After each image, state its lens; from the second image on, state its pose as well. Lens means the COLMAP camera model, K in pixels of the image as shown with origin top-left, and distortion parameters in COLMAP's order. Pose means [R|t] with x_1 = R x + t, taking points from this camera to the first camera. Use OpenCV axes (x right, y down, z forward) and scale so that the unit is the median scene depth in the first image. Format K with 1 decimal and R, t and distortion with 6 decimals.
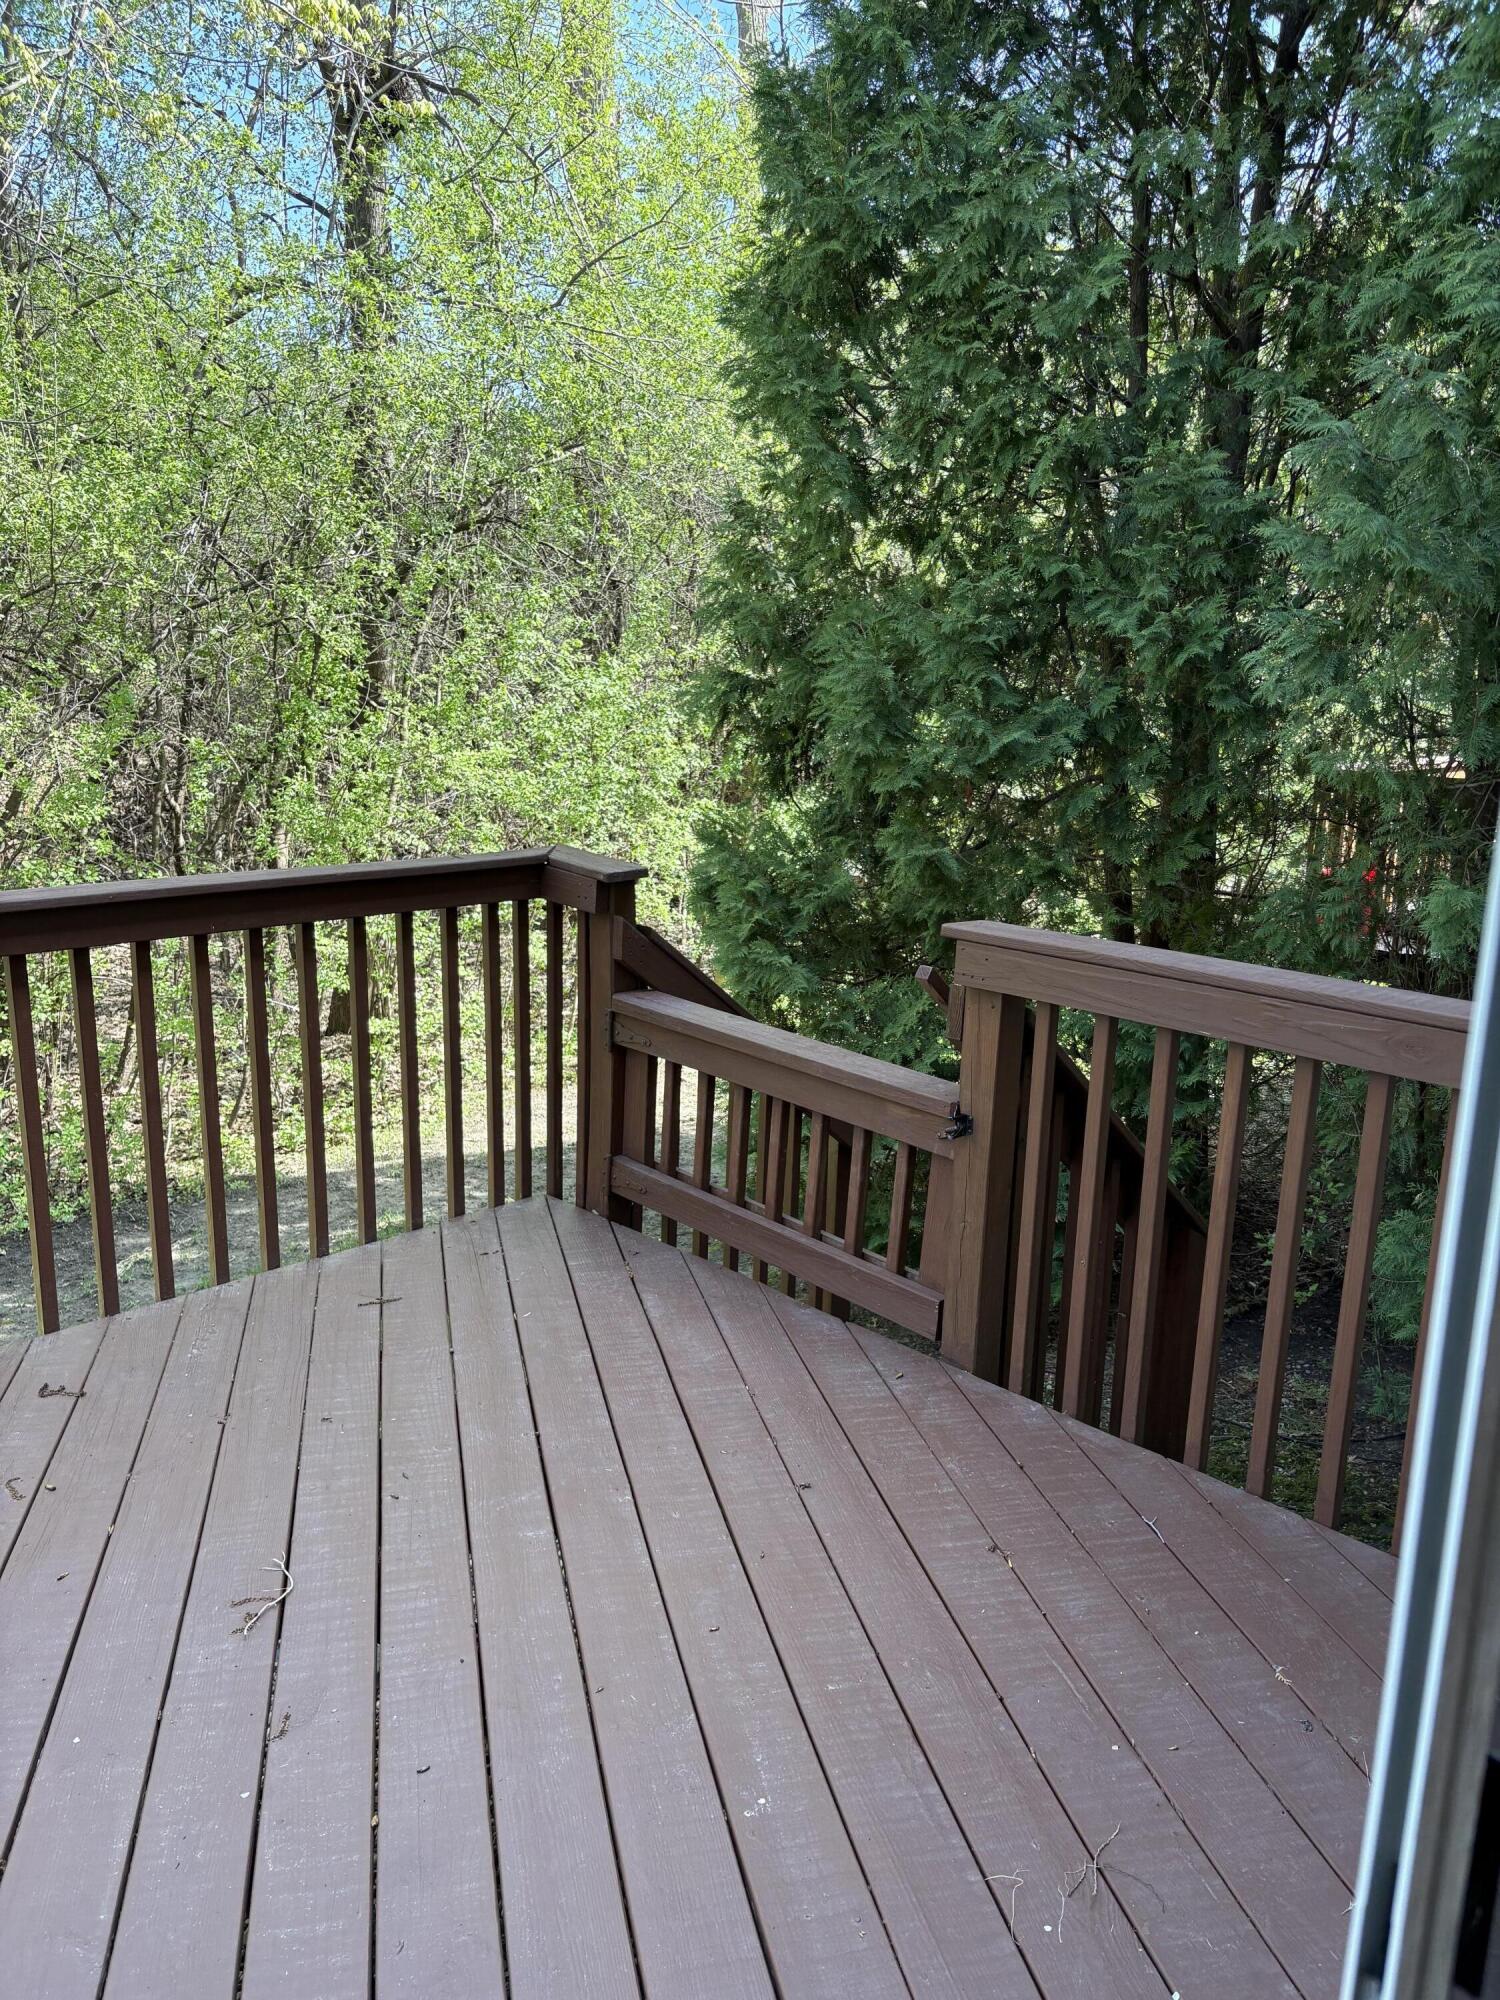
lens RADIAL K [[1513.7, 0, 741.5], [0, 1513.7, 1005.4], [0, 0, 1]] dist [0.049581, -0.051421]
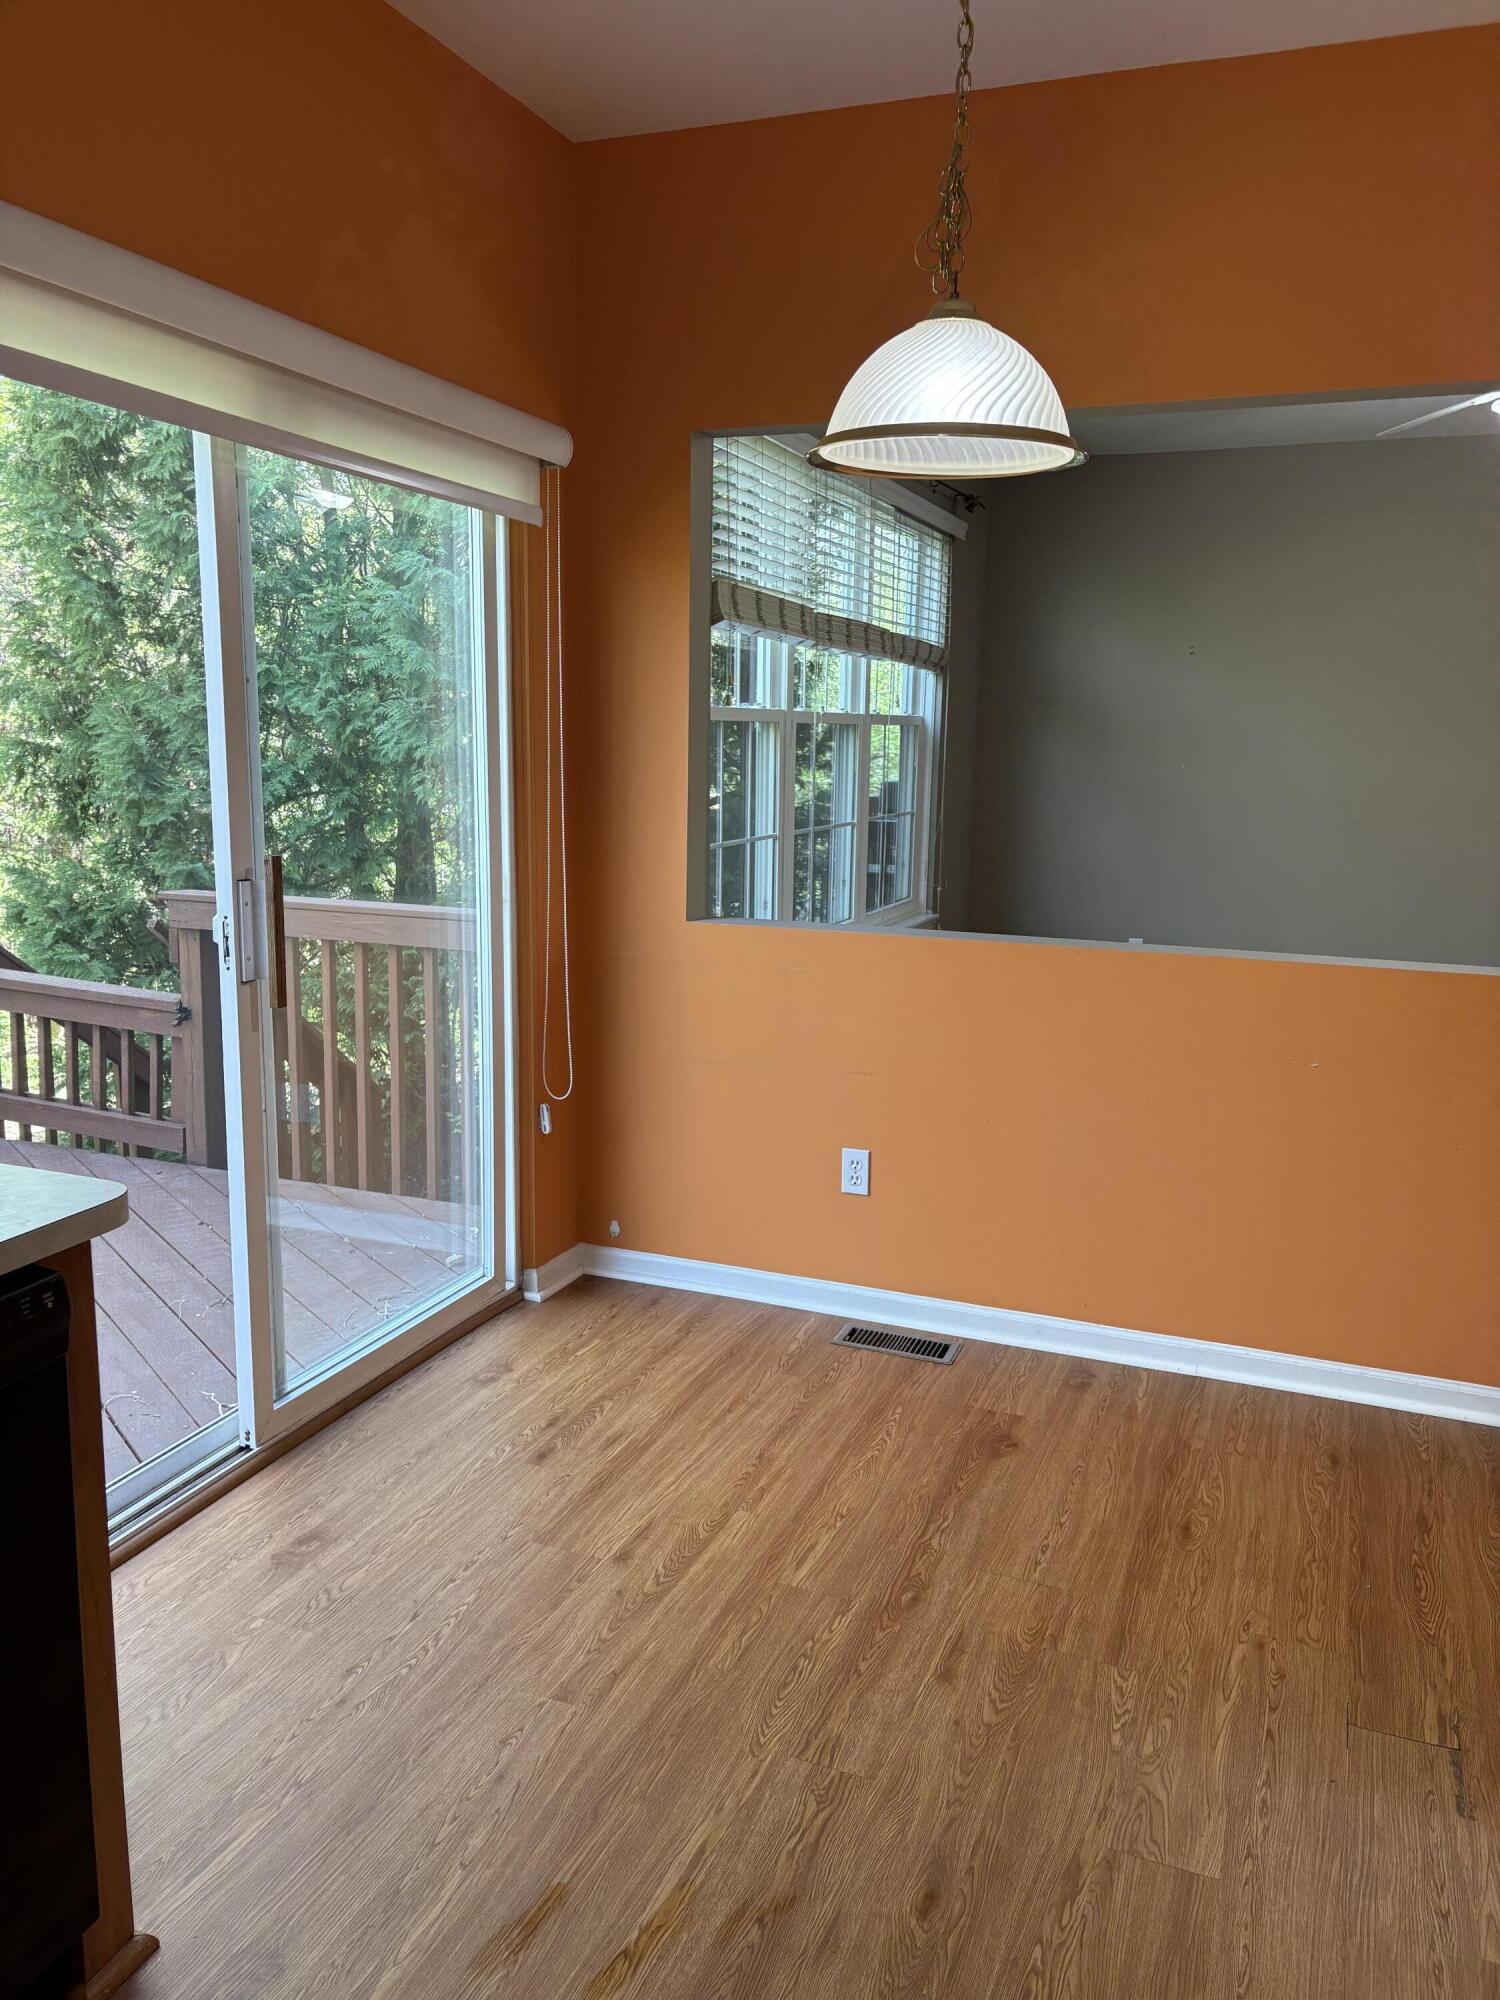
lens RADIAL K [[1513.7, 0, 764.2], [0, 1513.7, 1001.1], [0, 0, 1]] dist [0.049581, -0.051421]
pose [[0.913744, -0.084362, 0.397436, 0.040062], [0.101672, 0.994560, -0.022643, 0.102587], [-0.393364, 0.061098, 0.917350, -0.466369]]
